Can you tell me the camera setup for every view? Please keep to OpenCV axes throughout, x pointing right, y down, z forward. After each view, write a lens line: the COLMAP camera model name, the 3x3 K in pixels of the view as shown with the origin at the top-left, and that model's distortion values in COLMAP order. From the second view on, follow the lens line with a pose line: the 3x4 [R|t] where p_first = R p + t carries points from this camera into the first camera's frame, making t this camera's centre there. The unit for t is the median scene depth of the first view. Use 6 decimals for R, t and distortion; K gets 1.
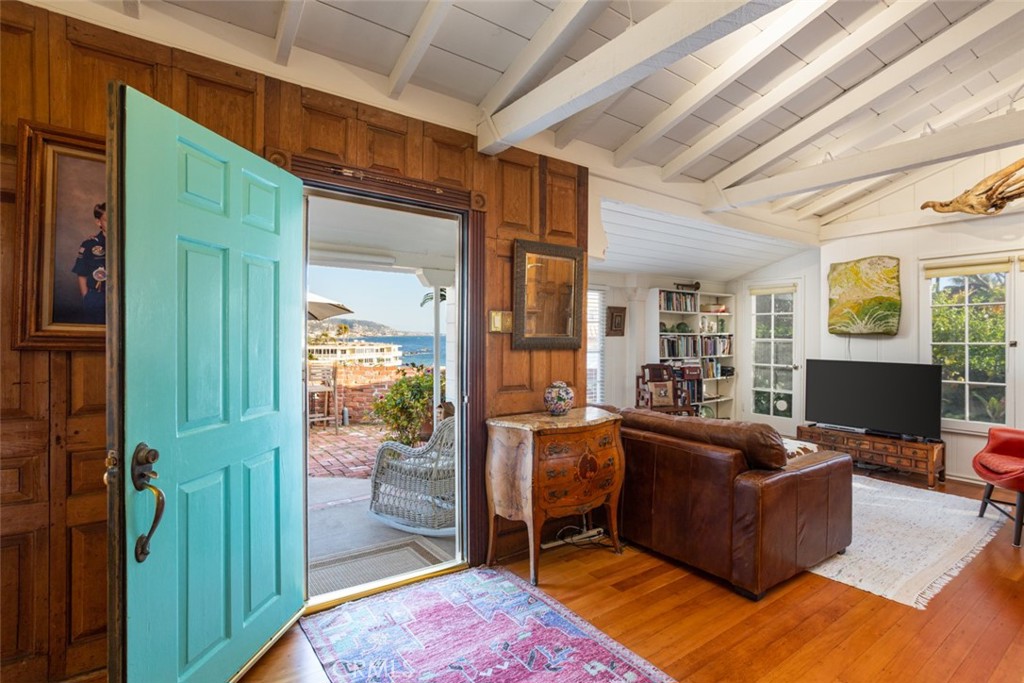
lens RADIAL K [[504.0, 0, 491.0], [0, 504.0, 338.1], [0, 0, 1]] dist [-0.026572, 0.018901]
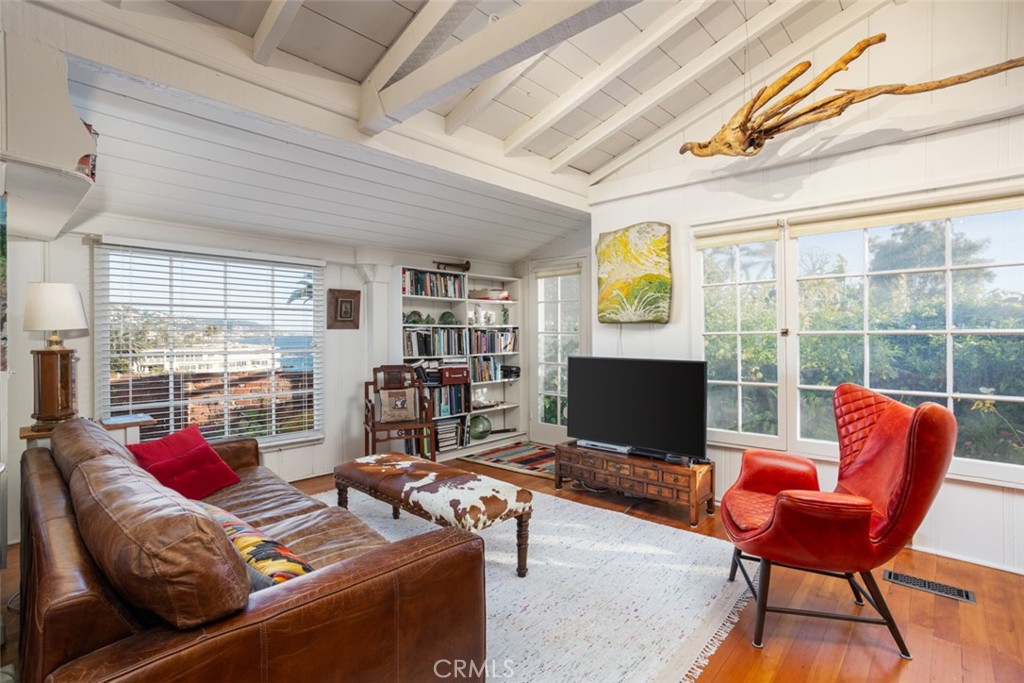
lens RADIAL K [[504.0, 0, 481.4], [0, 504.0, 334.9], [0, 0, 1]] dist [-0.026572, 0.018901]
pose [[0.982211, -0.009599, 0.187535, 0.318322], [0.010665, 0.999932, -0.004676, 0.010597], [-0.187477, 0.006593, 0.982247, 0.238937]]
